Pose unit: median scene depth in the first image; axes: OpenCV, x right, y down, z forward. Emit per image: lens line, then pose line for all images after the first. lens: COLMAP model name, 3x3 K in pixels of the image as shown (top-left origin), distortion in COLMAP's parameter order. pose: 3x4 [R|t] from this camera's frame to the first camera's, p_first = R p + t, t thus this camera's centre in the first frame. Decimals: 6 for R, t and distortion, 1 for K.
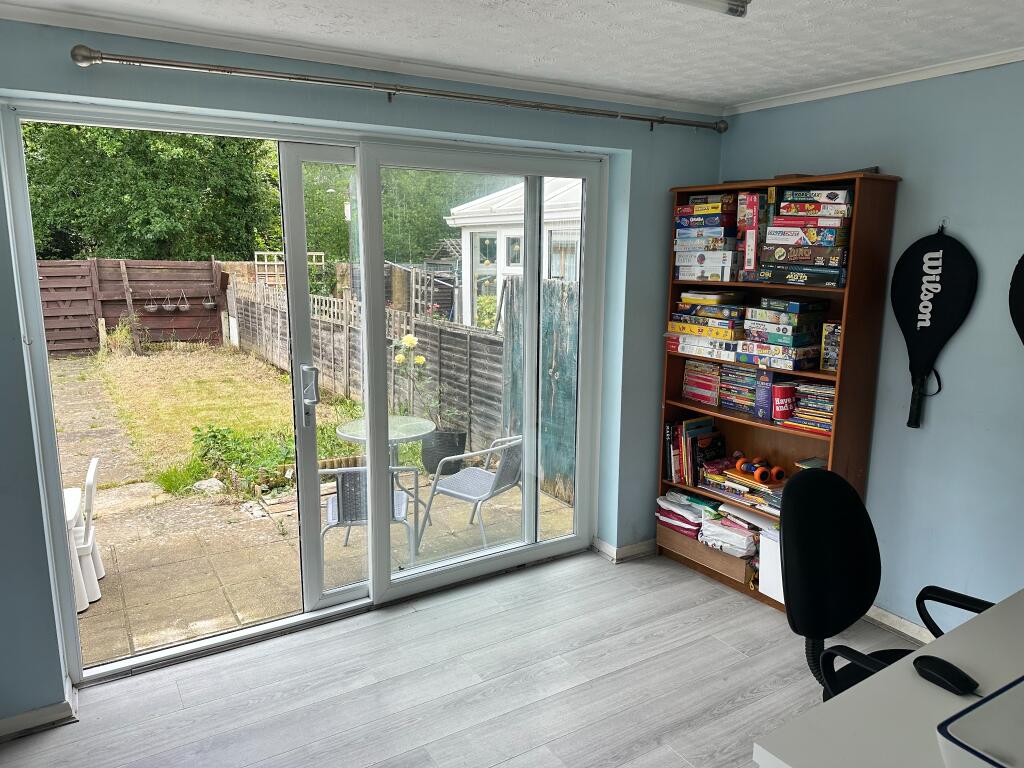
lens RADIAL K [[718.8, 0, 507.7], [0, 718.8, 384.1], [0, 0, 1]] dist [0.005195, -0.008734]
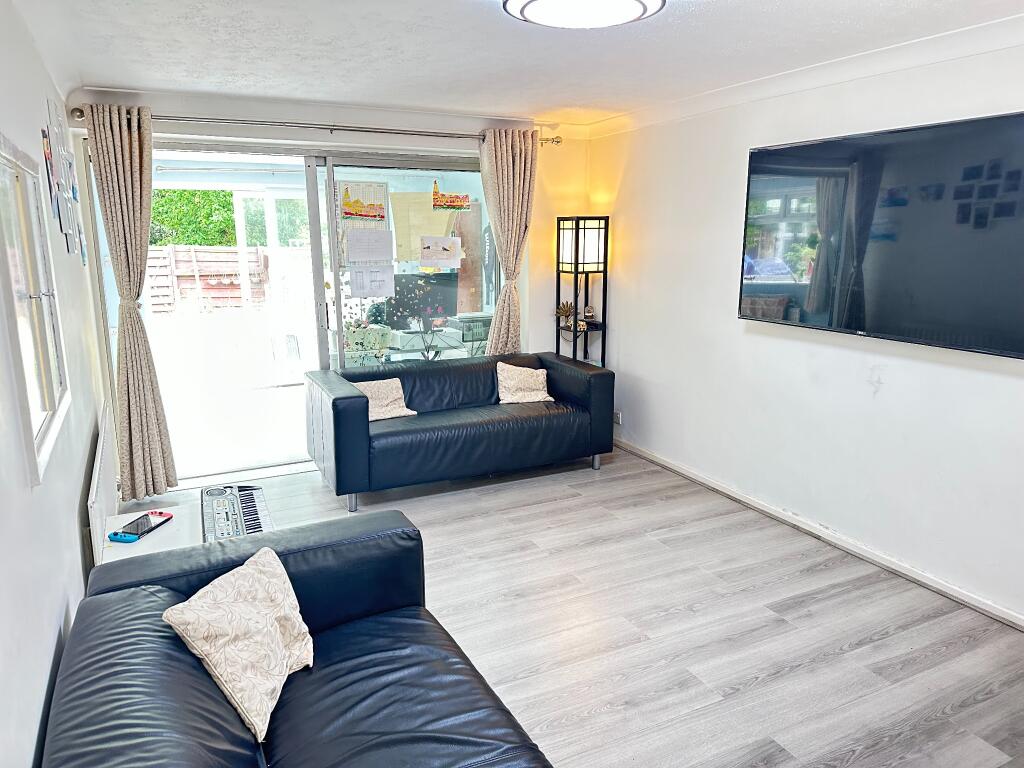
lens RADIAL K [[718.8, 0, 513.2], [0, 718.8, 386.9], [0, 0, 1]] dist [0.005195, -0.008734]
pose [[0.996338, 0.015202, -0.084135, 0.175800], [-0.013550, 0.999705, 0.020170, 0.055179], [0.084417, -0.018957, 0.996250, -0.288380]]
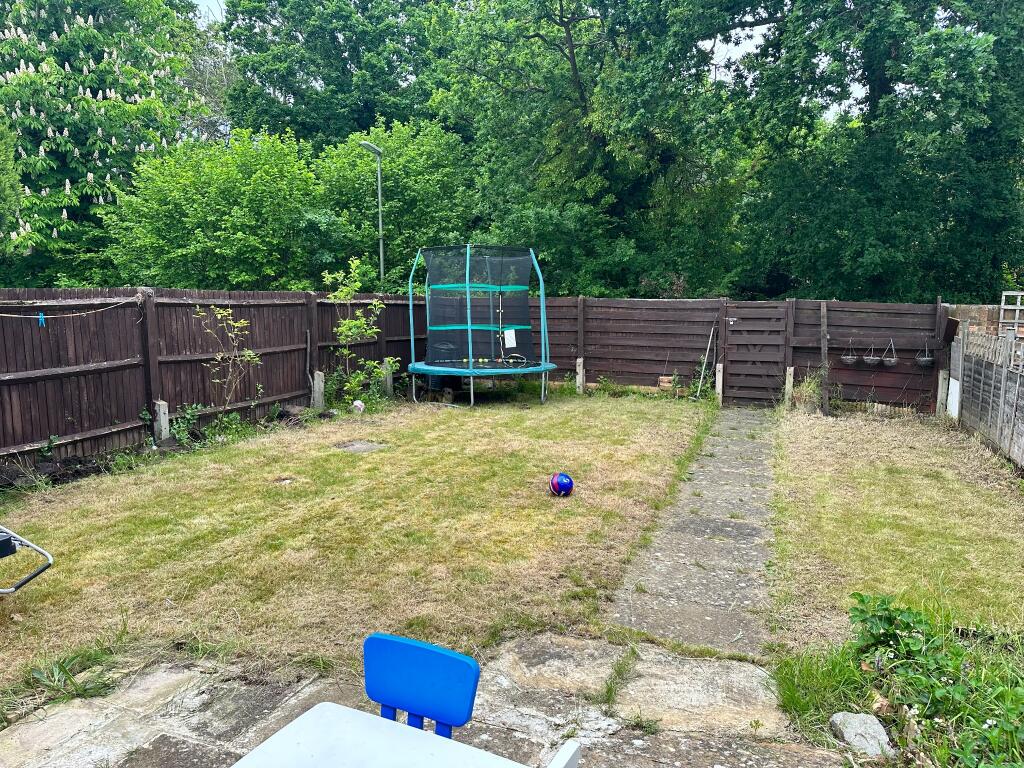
lens RADIAL K [[718.8, 0, 507.2], [0, 718.8, 387.7], [0, 0, 1]] dist [0.005195, -0.008734]
pose [[0.603979, 0.106999, -0.789785, -0.077346], [-0.147496, 0.988836, 0.021170, -0.033069], [0.783233, 0.103704, 0.613018, 0.190743]]
